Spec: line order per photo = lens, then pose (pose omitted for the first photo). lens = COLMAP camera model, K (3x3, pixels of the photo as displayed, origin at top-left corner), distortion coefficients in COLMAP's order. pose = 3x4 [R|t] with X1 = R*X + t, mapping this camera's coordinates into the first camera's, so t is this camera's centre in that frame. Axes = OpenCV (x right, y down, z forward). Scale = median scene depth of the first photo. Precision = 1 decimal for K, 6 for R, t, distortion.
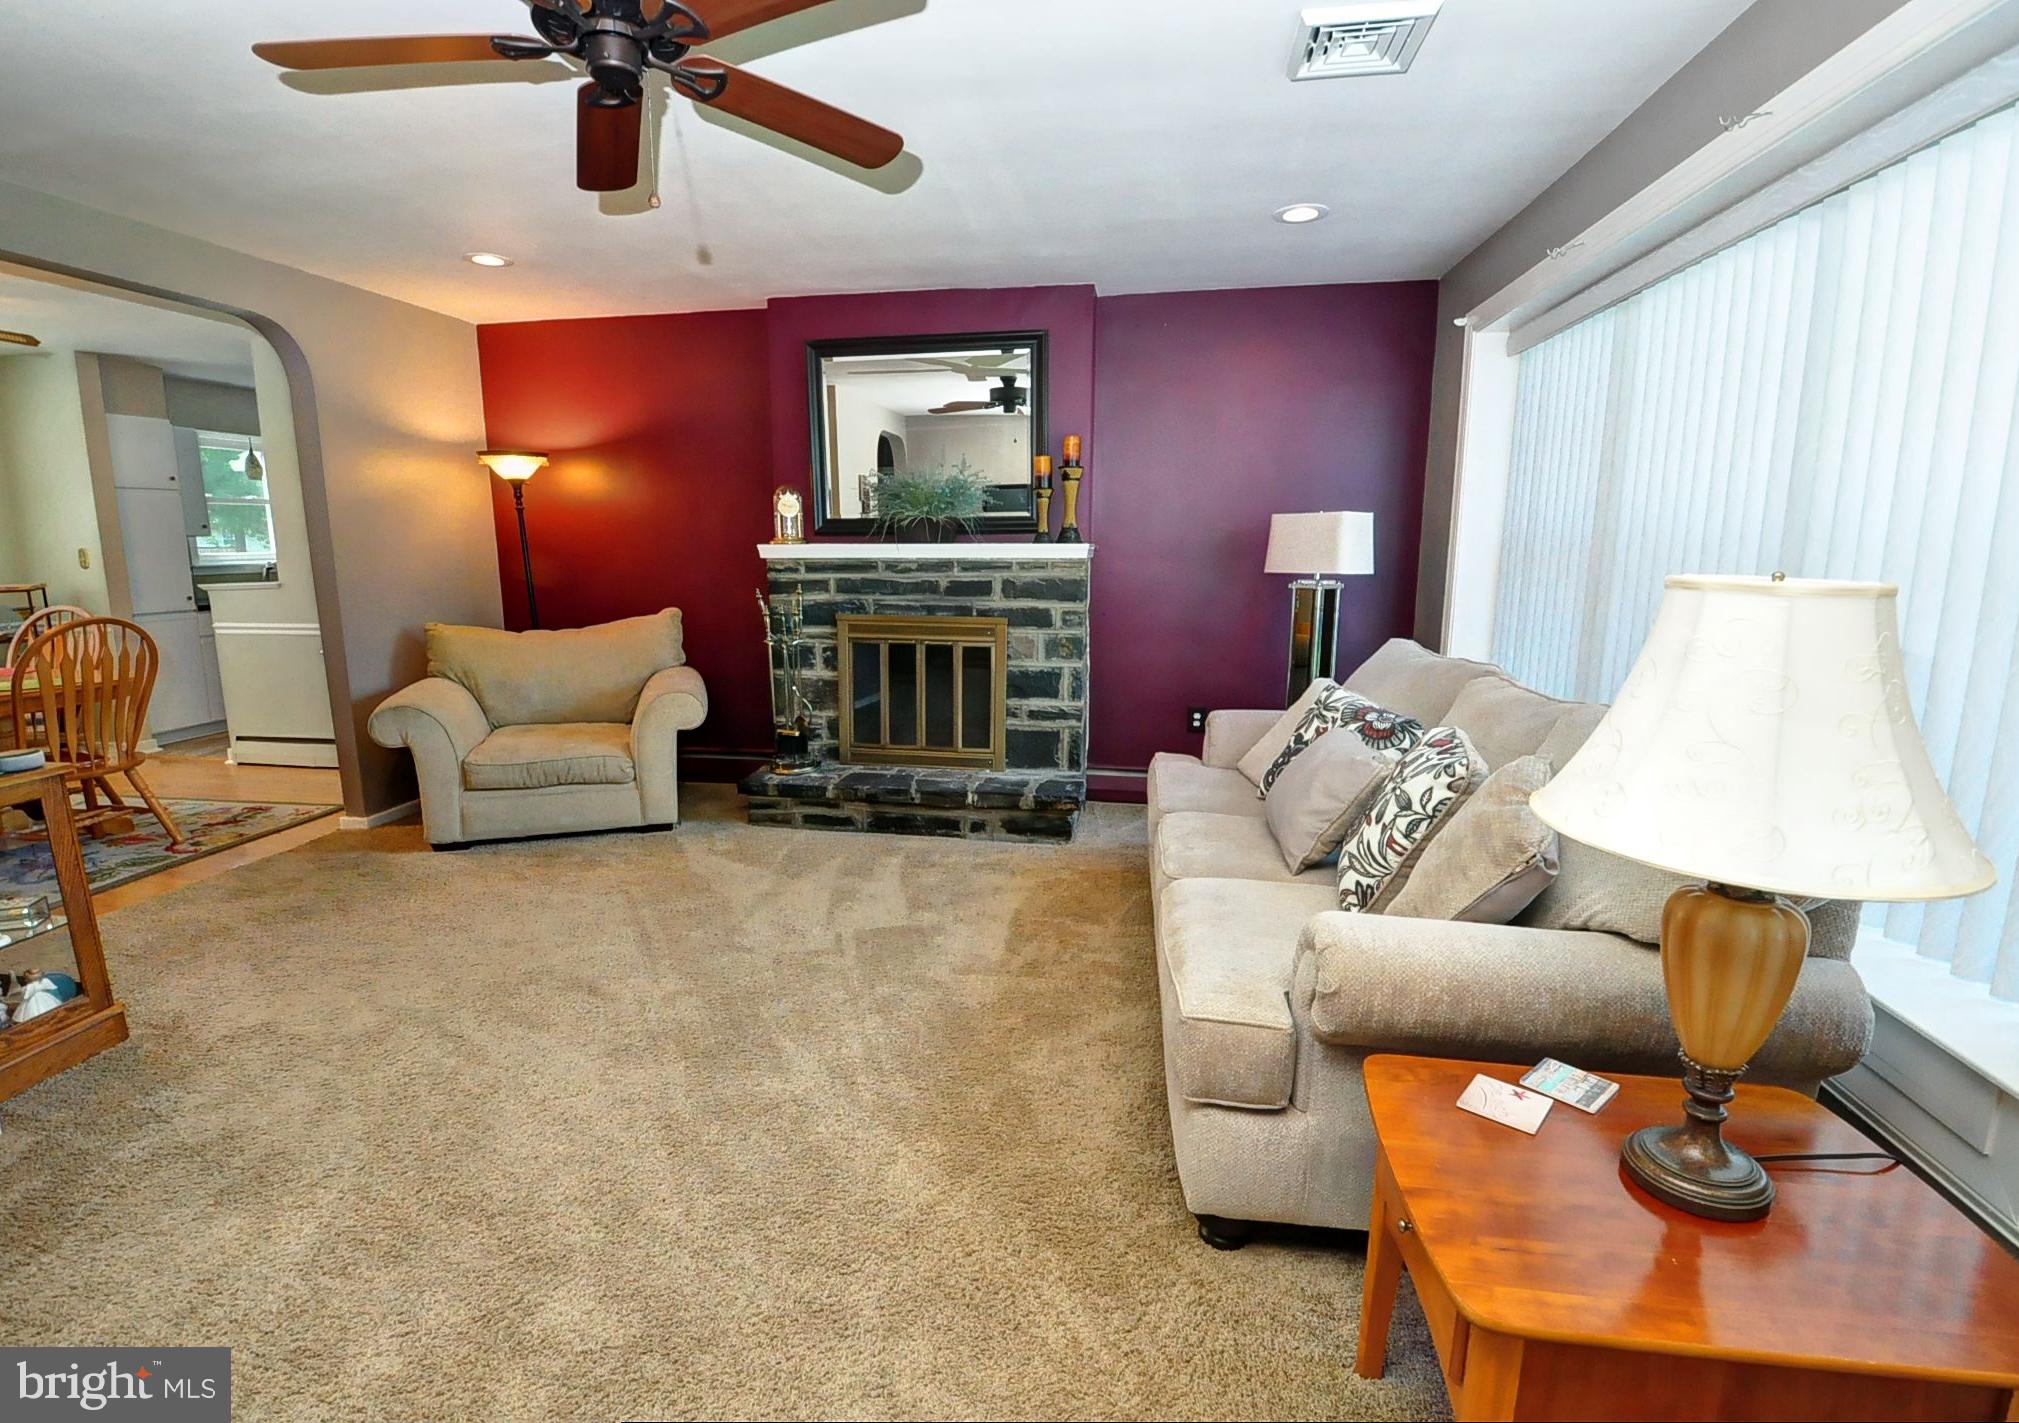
lens RADIAL K [[916.8, 0, 980.9], [0, 916.8, 702.4], [0, 0, 1]] dist [-0.008580, -0.004248]
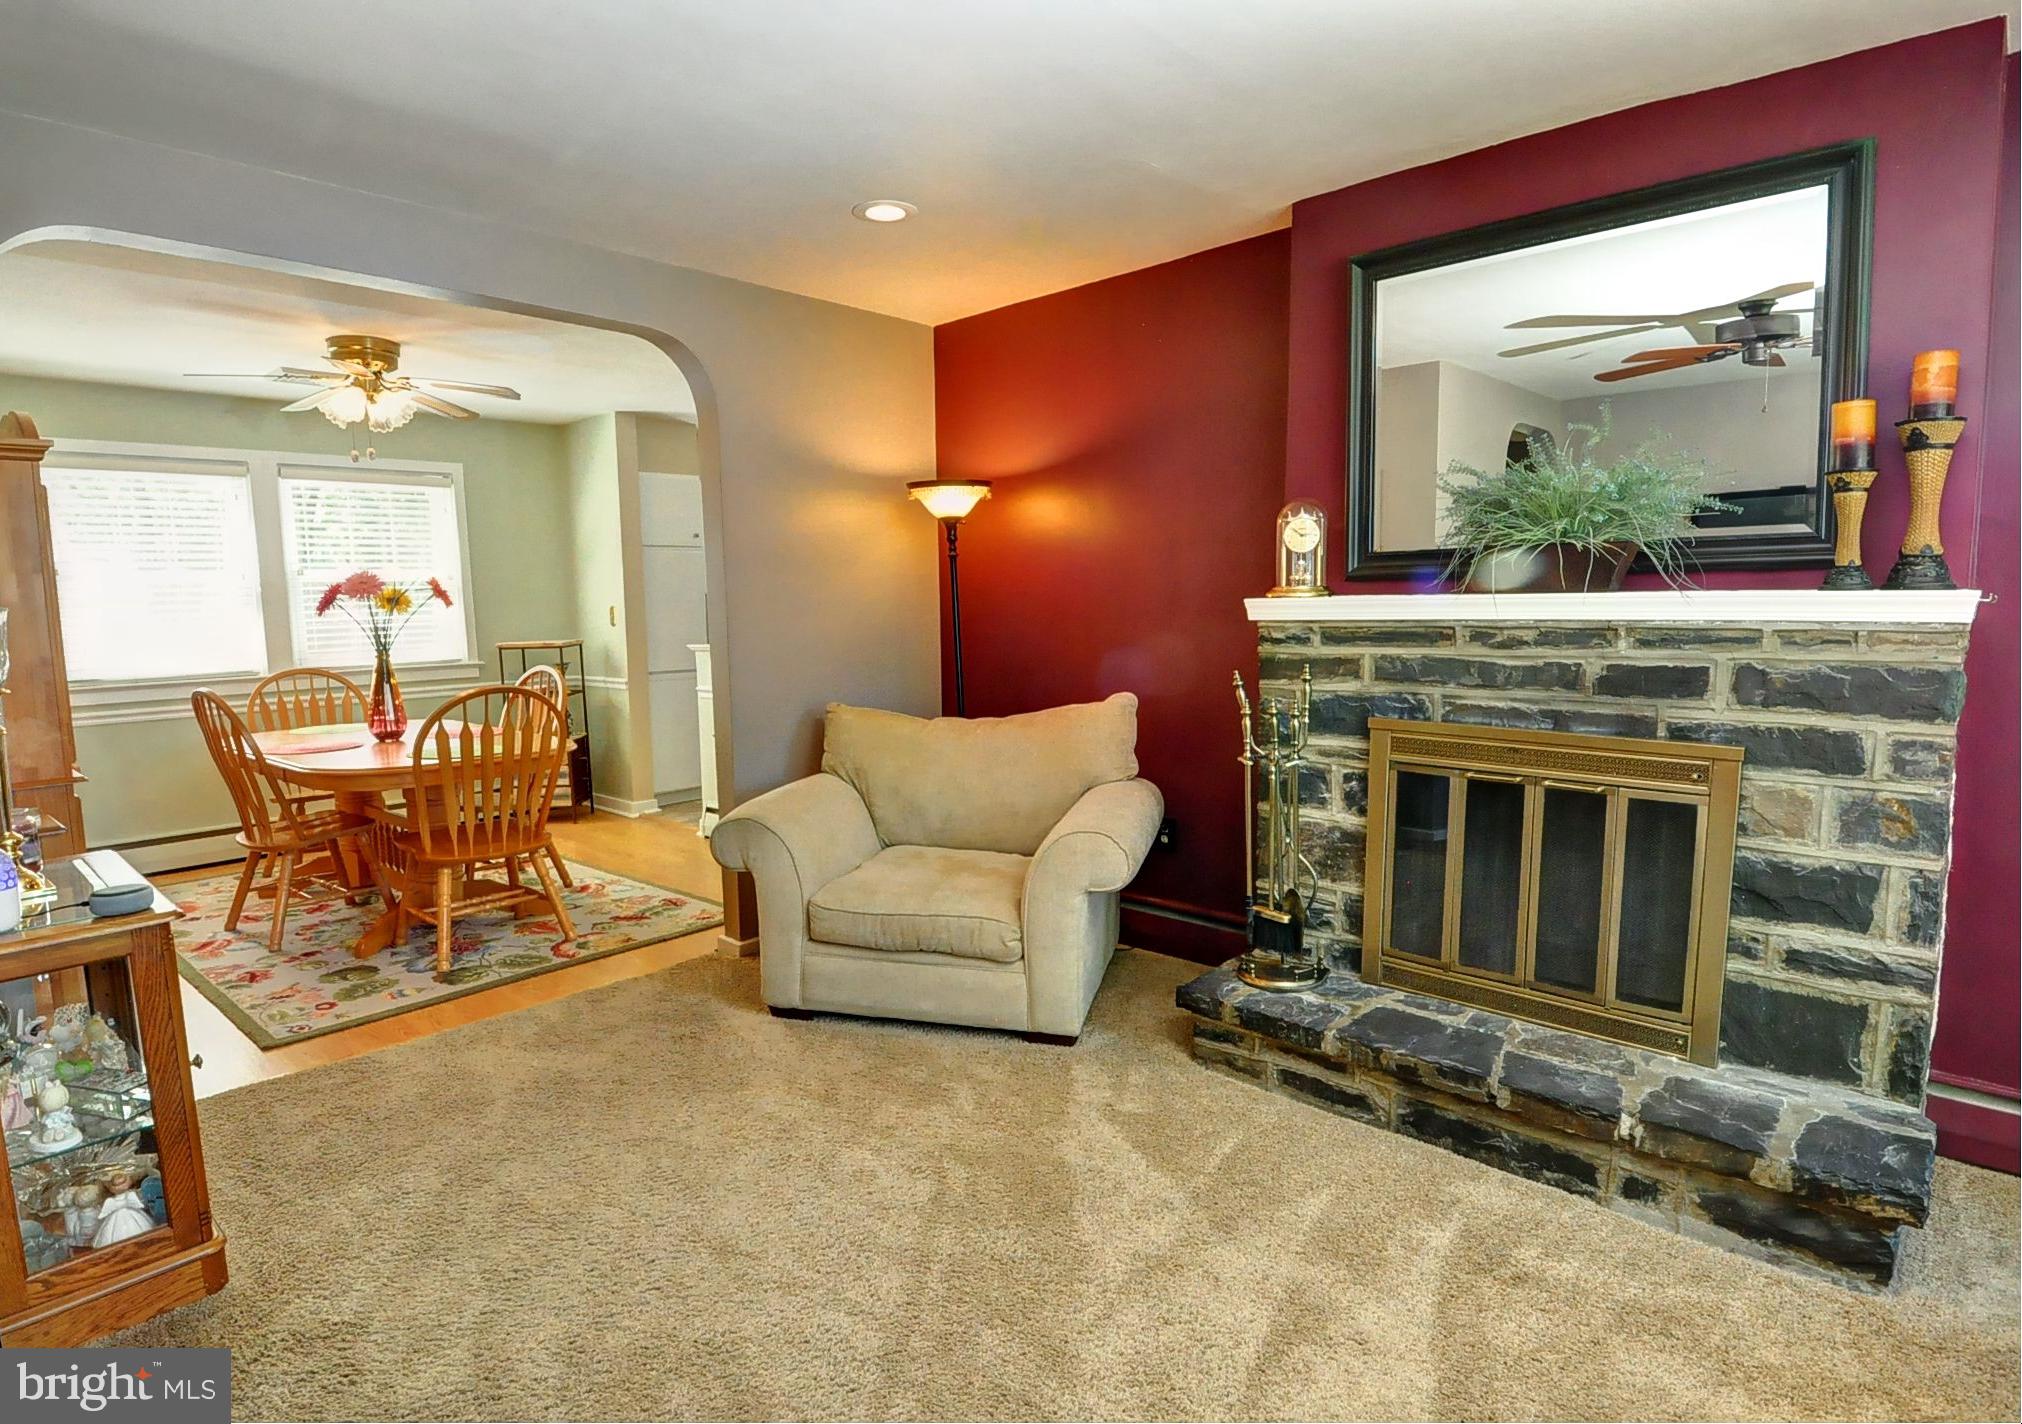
lens RADIAL K [[1045.3, 0, 965.1], [0, 1045.3, 719.1], [0, 0, 1]] dist [-0.006873, -0.012342]
pose [[0.827842, 0.051220, -0.558618, -0.005107], [-0.079714, 0.996458, -0.026765, -0.059810], [0.555268, 0.066687, 0.828993, 0.332534]]
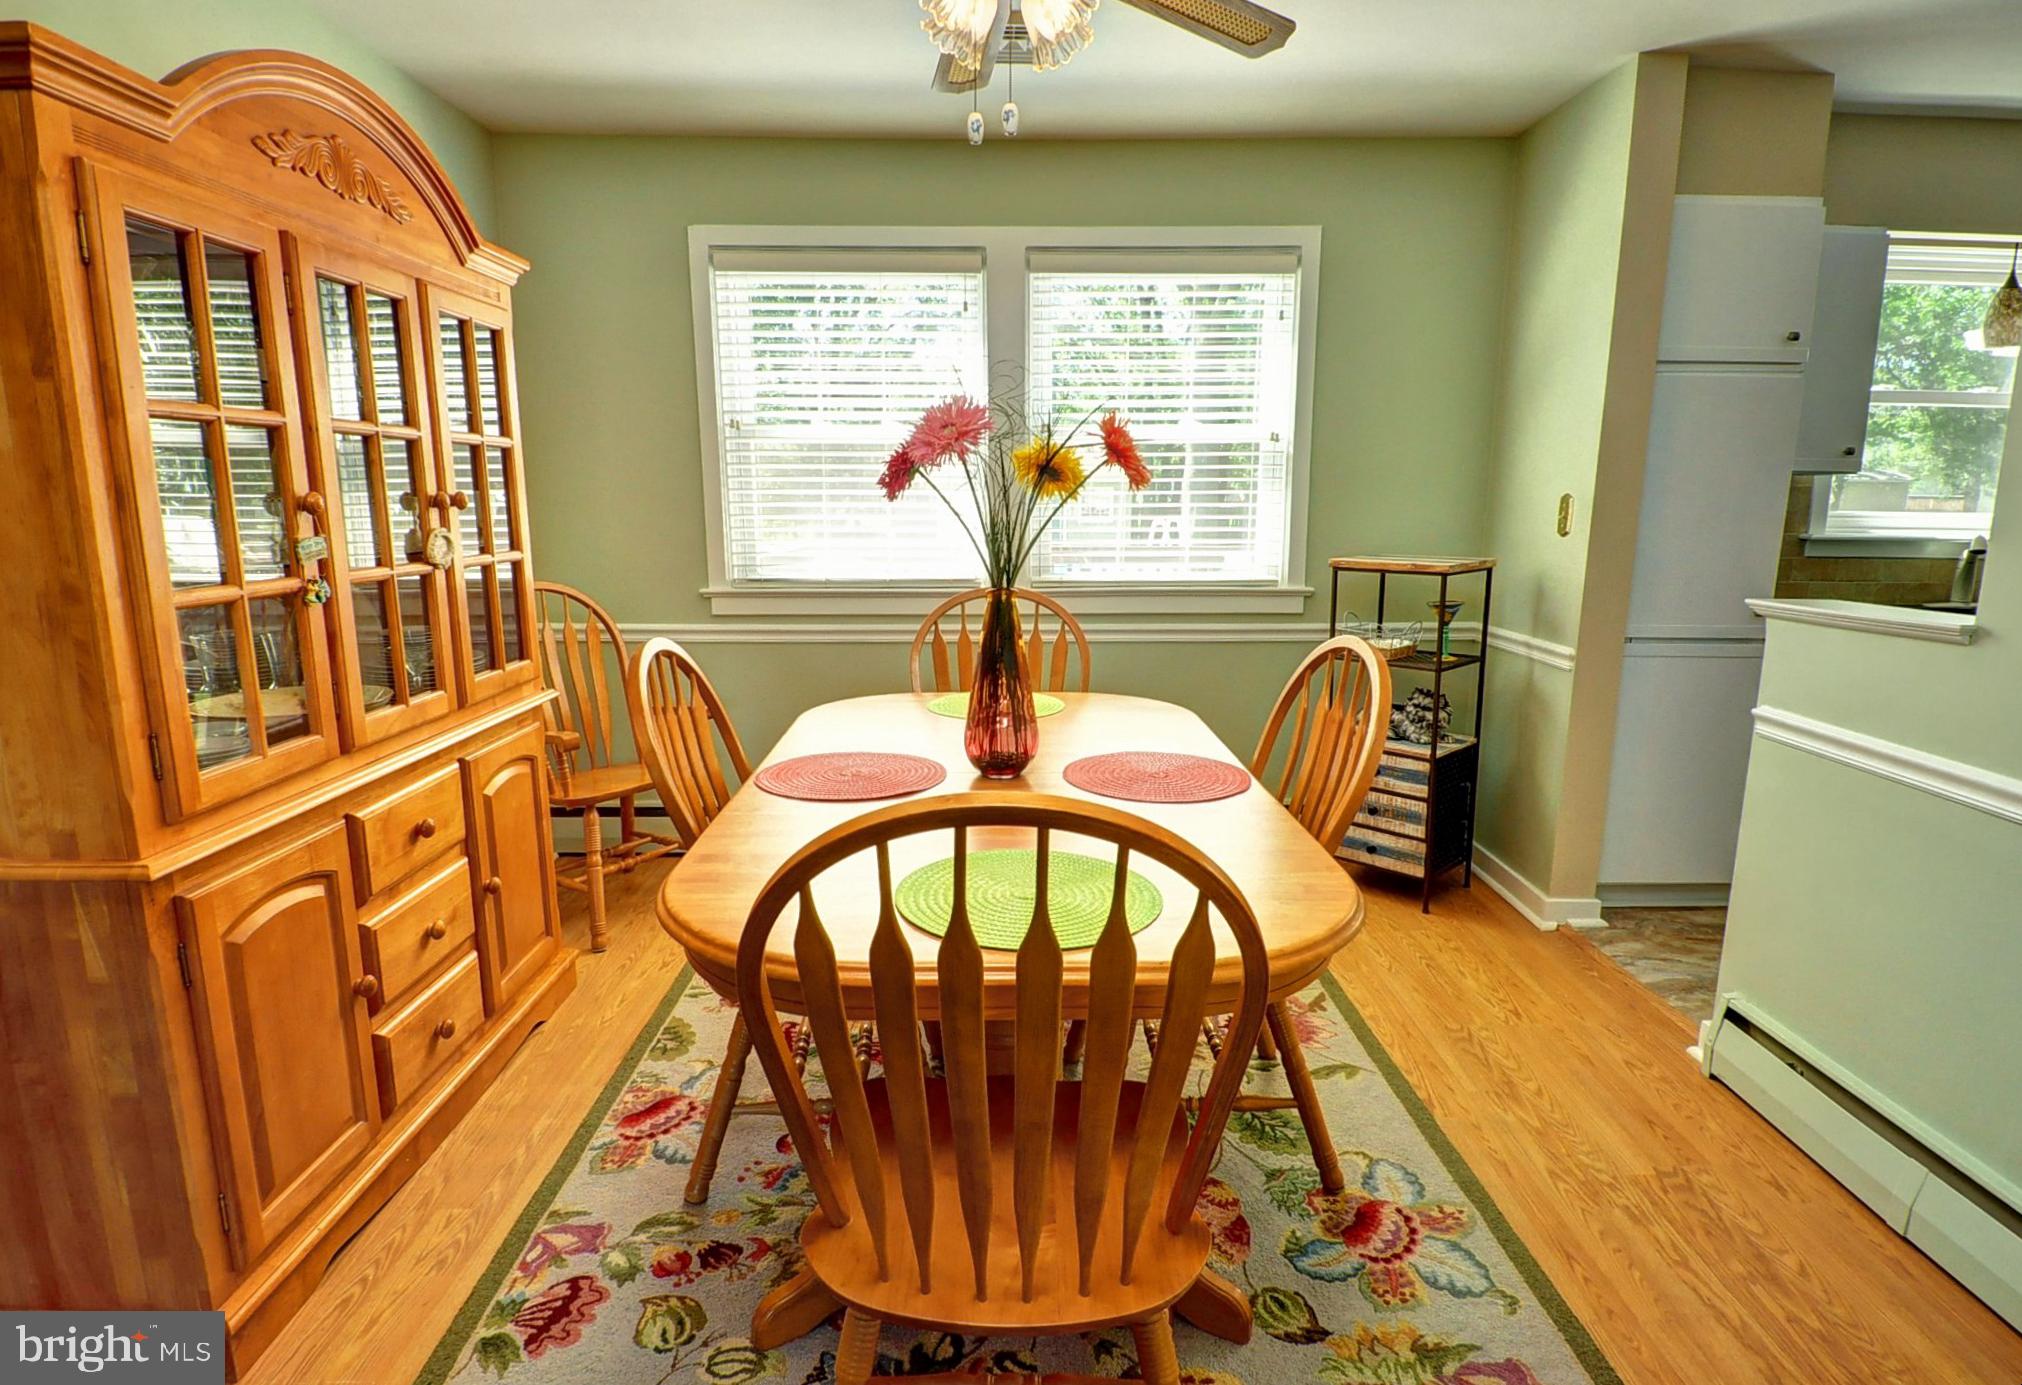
lens RADIAL K [[1096.7, 0, 1015.7], [0, 1096.7, 699.3], [0, 0, 1]] dist [0.004473, -0.000729]
pose [[0.180484, 0.185786, -0.965872, -0.597983], [-0.173302, 0.972642, 0.154705, -0.137265], [0.968190, 0.139466, 0.207743, 0.791248]]
